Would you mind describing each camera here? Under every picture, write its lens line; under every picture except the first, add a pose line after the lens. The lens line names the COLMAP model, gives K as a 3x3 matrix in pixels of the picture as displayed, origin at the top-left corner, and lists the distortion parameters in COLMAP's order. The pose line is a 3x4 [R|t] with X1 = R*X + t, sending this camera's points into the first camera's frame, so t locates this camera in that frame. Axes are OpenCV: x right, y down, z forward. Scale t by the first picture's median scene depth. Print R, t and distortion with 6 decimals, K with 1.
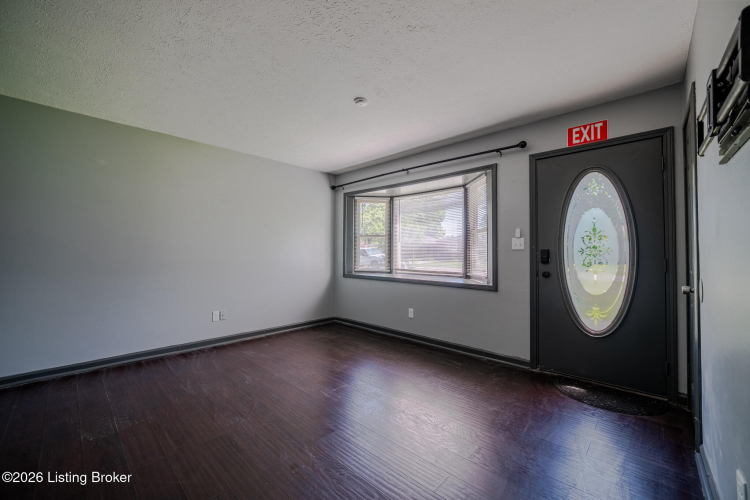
lens RADIAL K [[296.0, 0, 377.1], [0, 296.0, 250.9], [0, 0, 1]] dist [-0.000338, 0.000176]
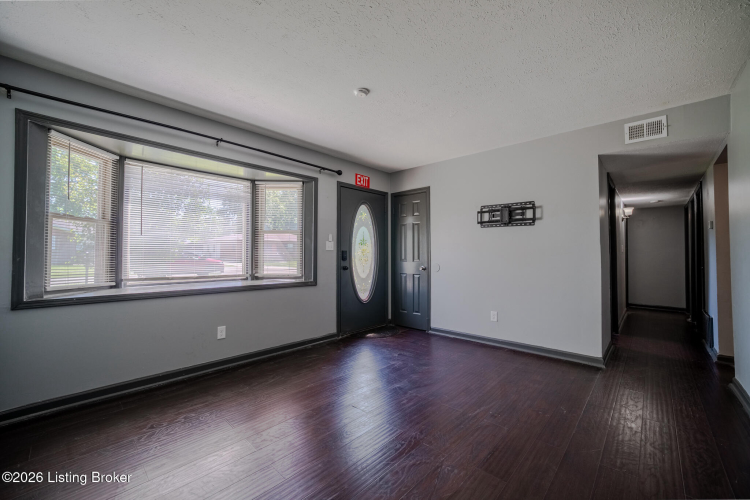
lens RADIAL K [[296.0, 0, 377.1], [0, 296.0, 250.9], [0, 0, 1]] dist [-0.000338, 0.000176]
pose [[0.027435, 0.008556, 0.999587, -0.798904], [-0.008997, 0.999925, -0.008312, 0.006681], [-0.999583, -0.008765, 0.027510, 0.742014]]
